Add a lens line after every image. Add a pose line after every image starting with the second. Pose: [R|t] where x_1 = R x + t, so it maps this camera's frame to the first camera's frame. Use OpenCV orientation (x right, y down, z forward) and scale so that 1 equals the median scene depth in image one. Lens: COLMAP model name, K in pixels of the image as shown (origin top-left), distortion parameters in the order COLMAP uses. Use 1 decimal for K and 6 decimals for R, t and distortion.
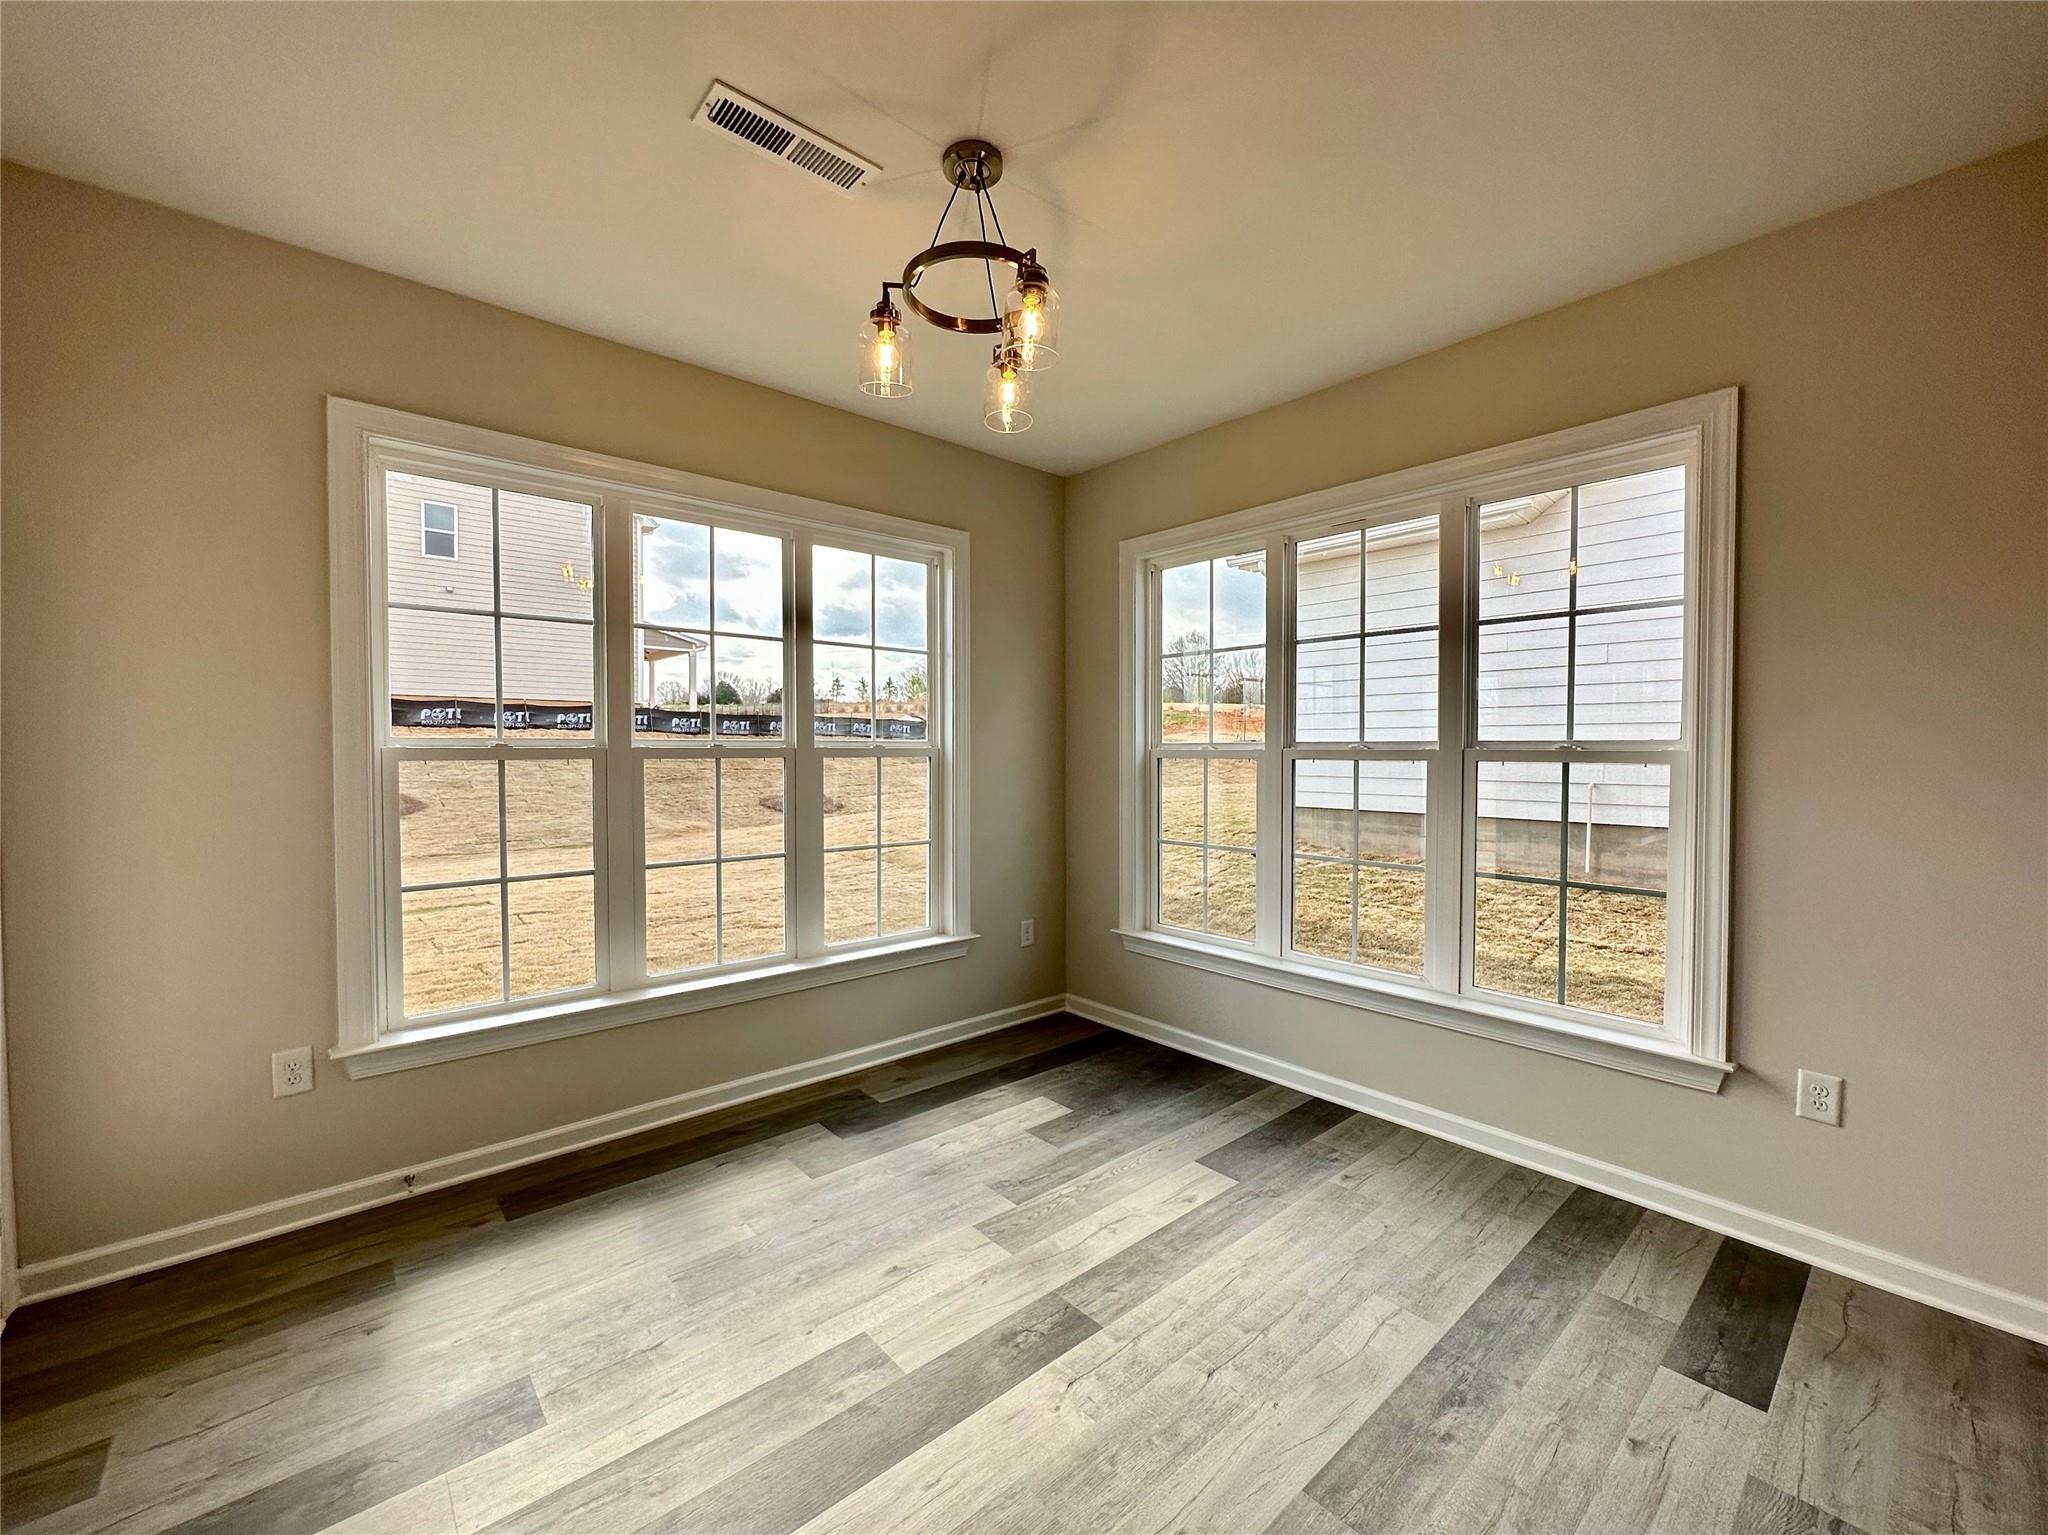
lens RADIAL K [[832.4, 0, 1024.0], [0, 832.4, 767.5], [0, 0, 1]] dist [0.000039, 0.000115]
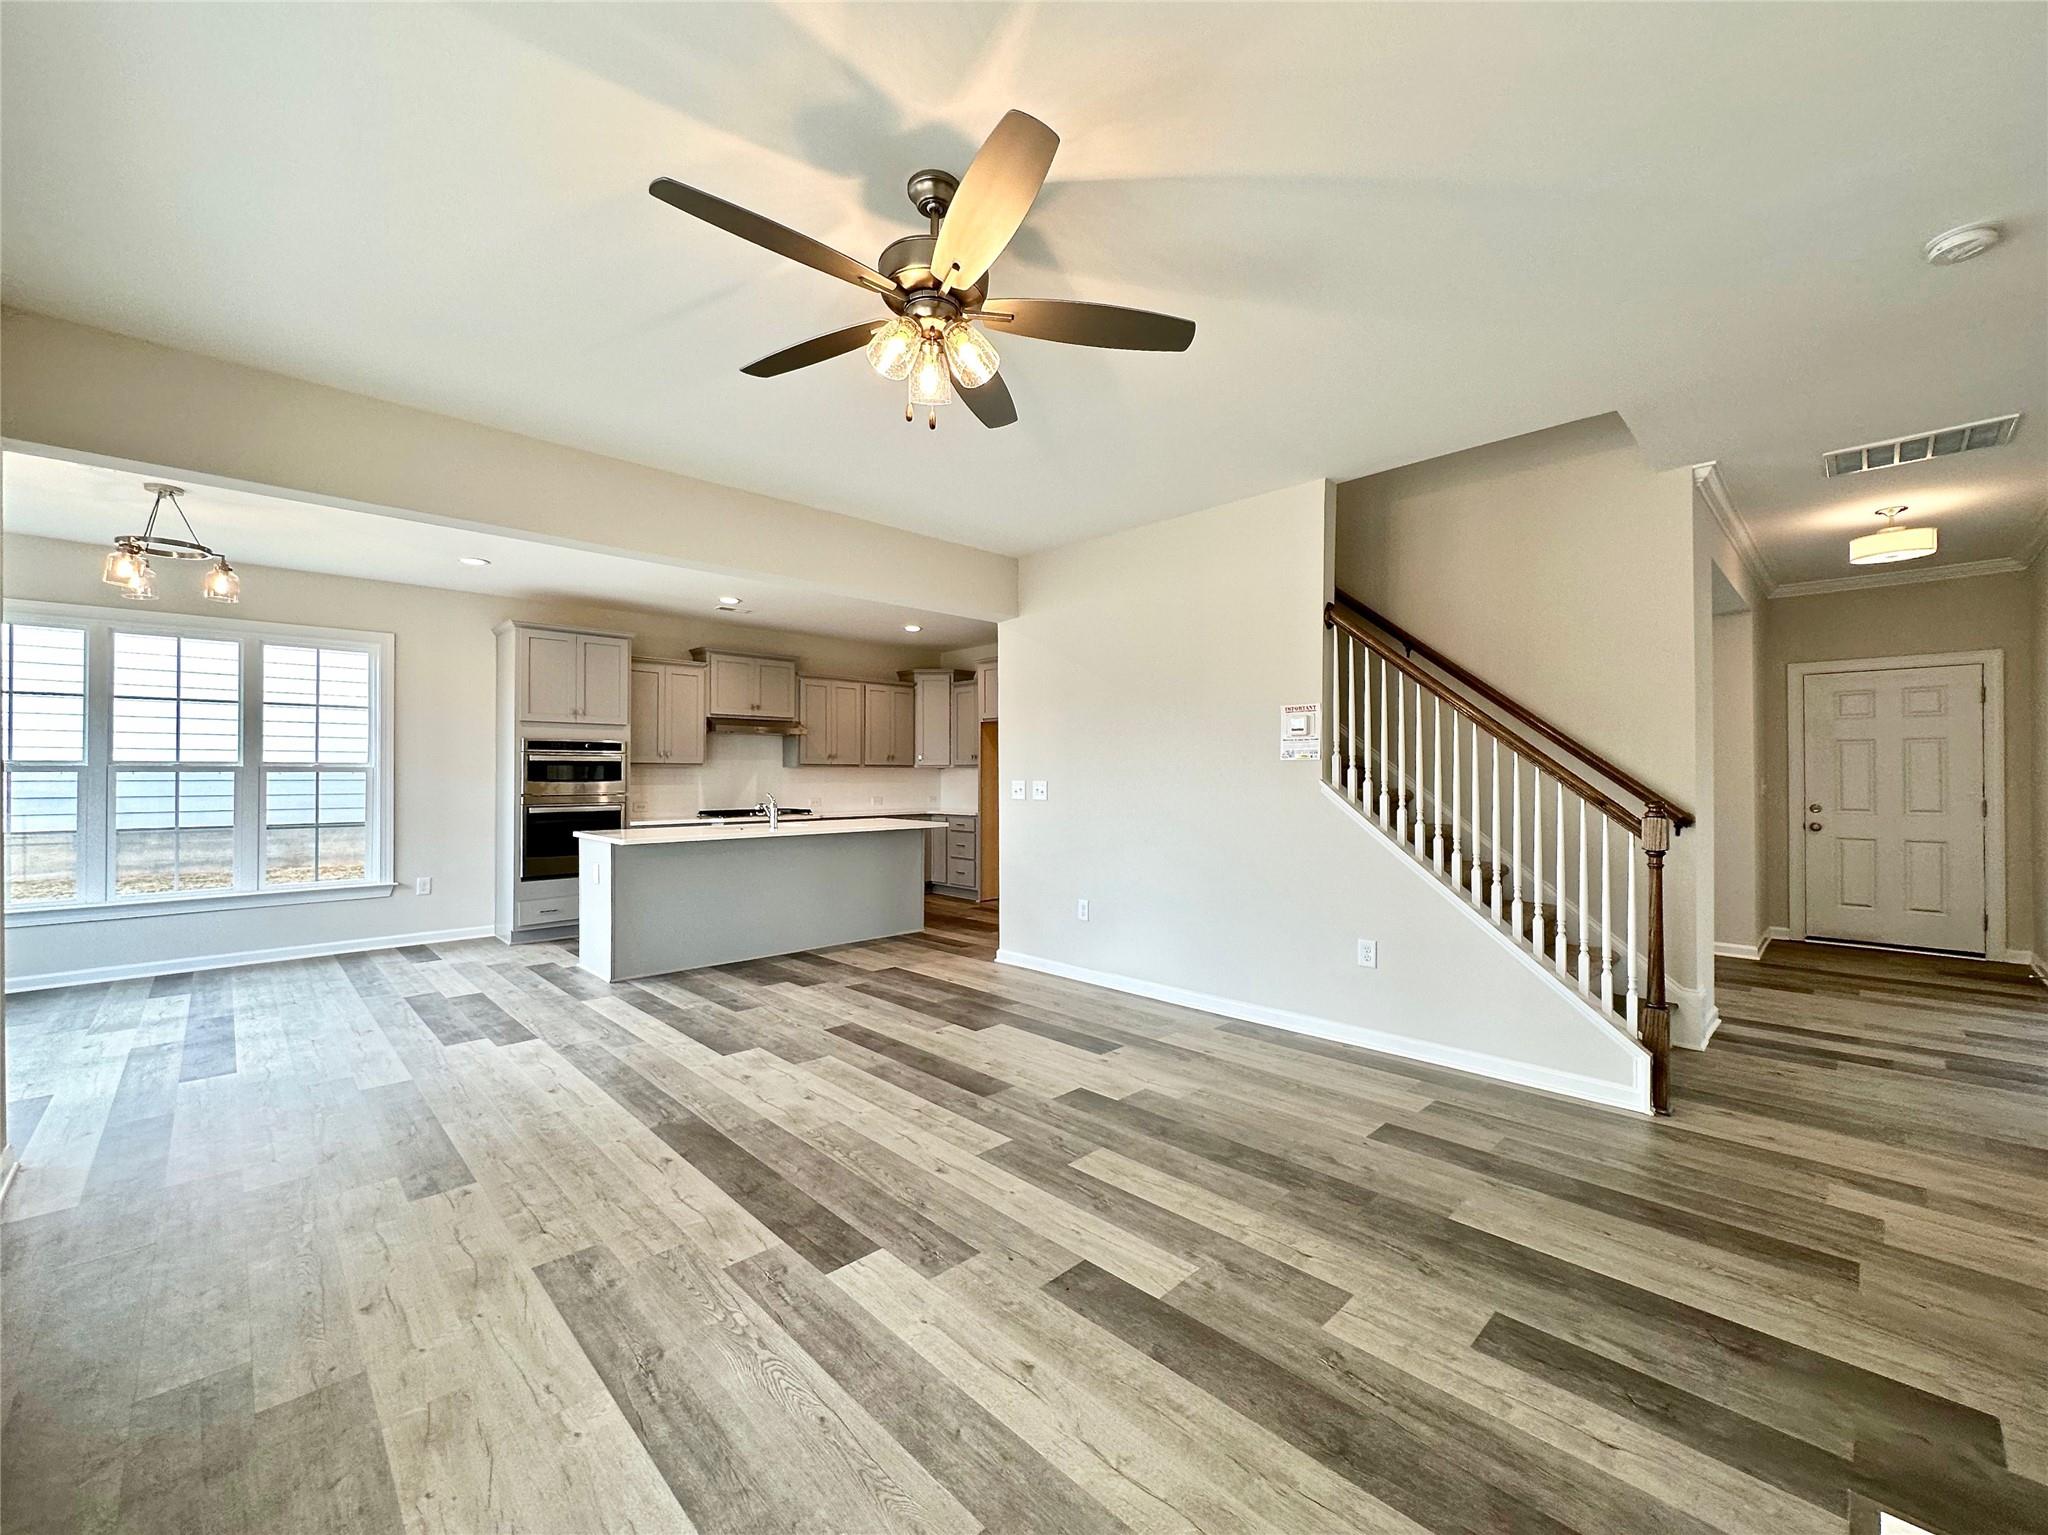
lens RADIAL K [[832.4, 0, 1024.0], [0, 832.4, 767.5], [0, 0, 1]] dist [0.000039, 0.000115]
pose [[-0.053104, 0.006566, 0.998567, -1.353922], [0.022656, 0.999729, -0.005369, 0.029342], [-0.998332, 0.022339, -0.053239, -0.627968]]
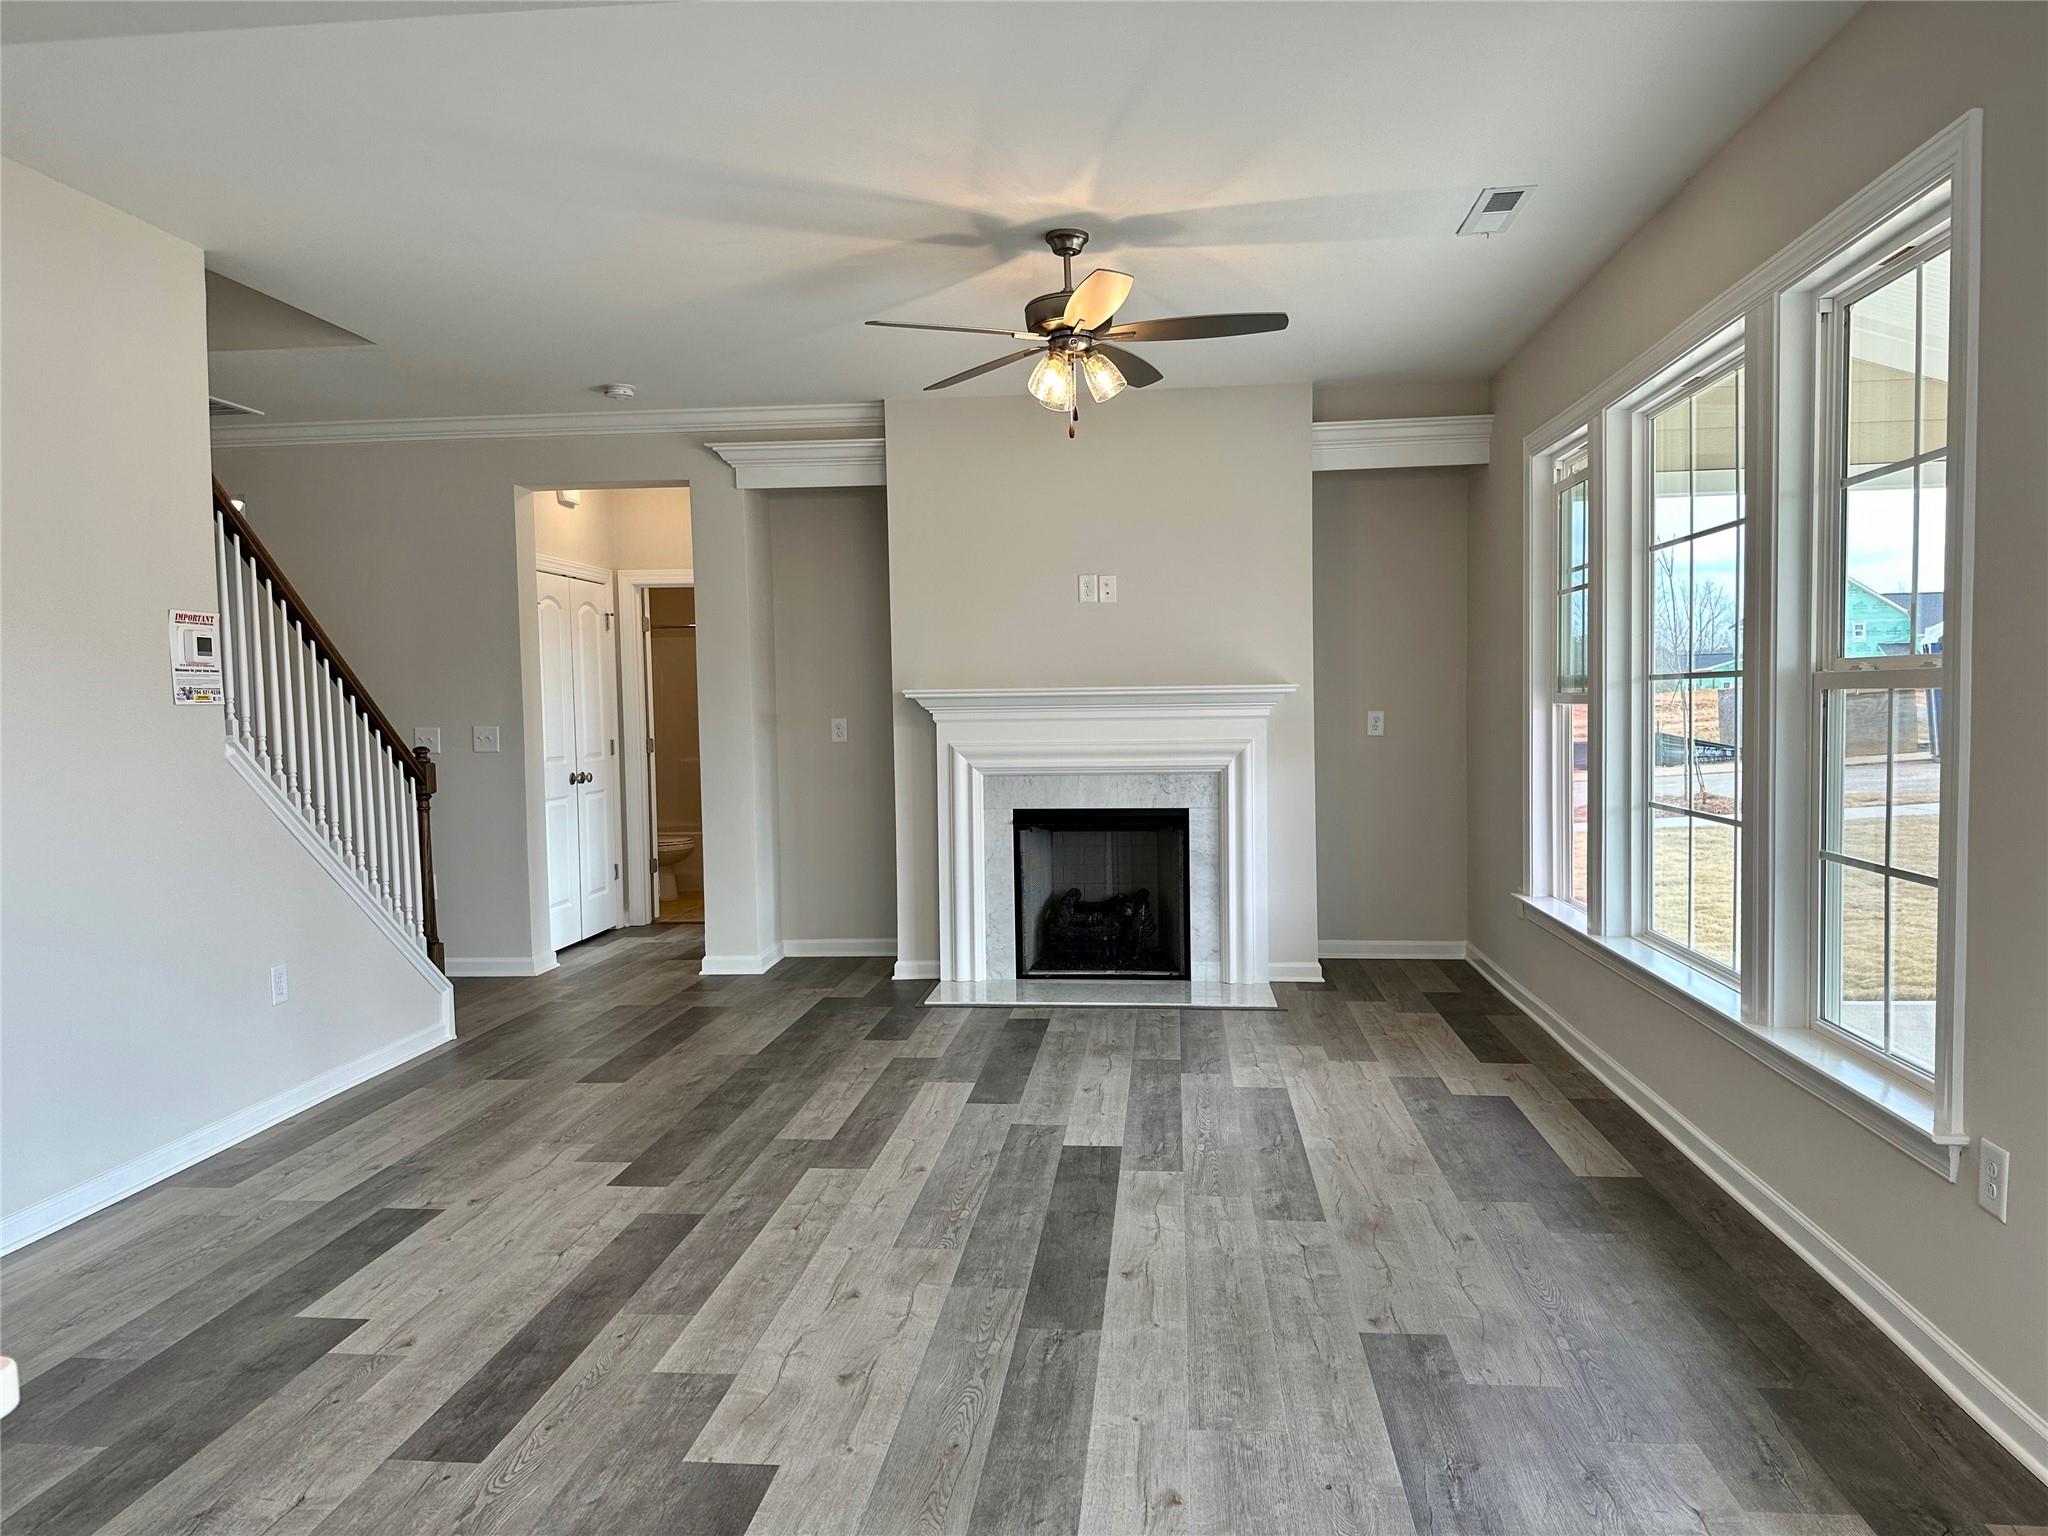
lens RADIAL K [[1421.1, 0, 1024.8], [0, 1421.1, 778.5], [0, 0, 1]] dist [0.114758, -0.191421]
pose [[-0.729965, 0.049297, -0.681704, 0.207614], [0.002483, 0.997580, 0.069482, -0.001991], [0.683480, 0.049027, -0.728321, 0.349222]]
